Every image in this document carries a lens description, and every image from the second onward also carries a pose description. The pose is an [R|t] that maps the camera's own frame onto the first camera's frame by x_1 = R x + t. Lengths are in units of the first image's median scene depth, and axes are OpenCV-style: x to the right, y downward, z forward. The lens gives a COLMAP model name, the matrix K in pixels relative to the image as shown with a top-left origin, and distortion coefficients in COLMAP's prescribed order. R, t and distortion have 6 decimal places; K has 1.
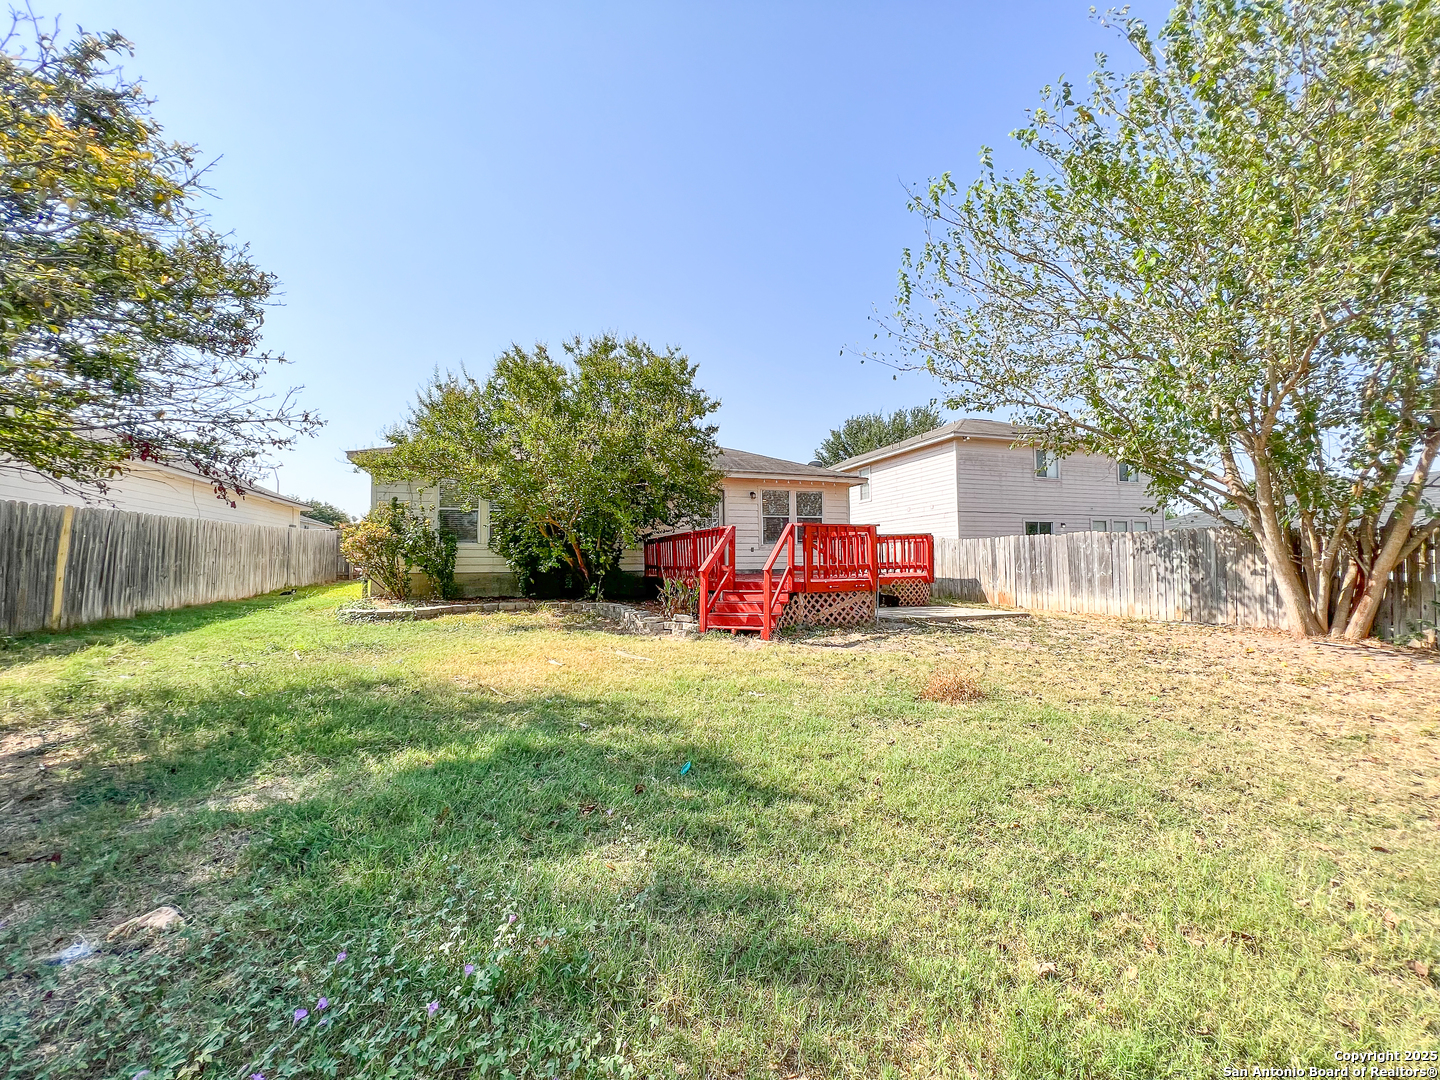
lens RADIAL K [[578.0, 0, 720.0], [0, 578.0, 540.0], [0, 0, 1]] dist [0.000453, 0.000350]
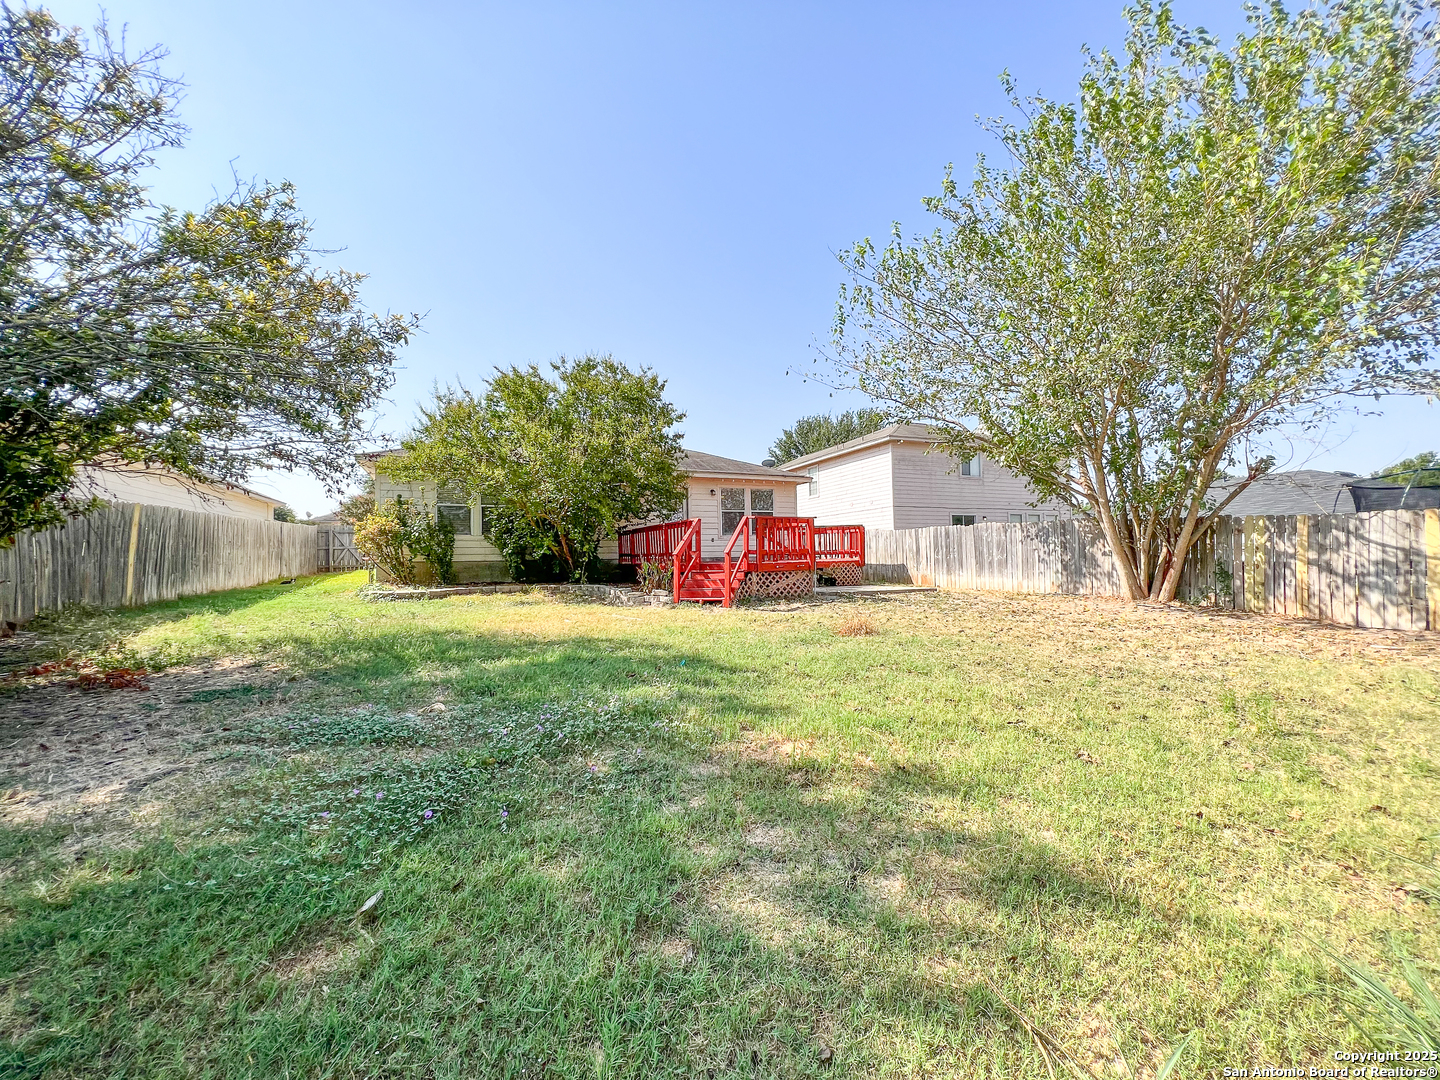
lens RADIAL K [[578.0, 0, 720.0], [0, 578.0, 540.0], [0, 0, 1]] dist [0.000453, 0.000350]
pose [[0.997142, -0.005979, 0.075319, -0.021457], [0.005293, 0.999943, 0.009302, 0.008279], [-0.075370, -0.008876, 0.997116, -0.190185]]
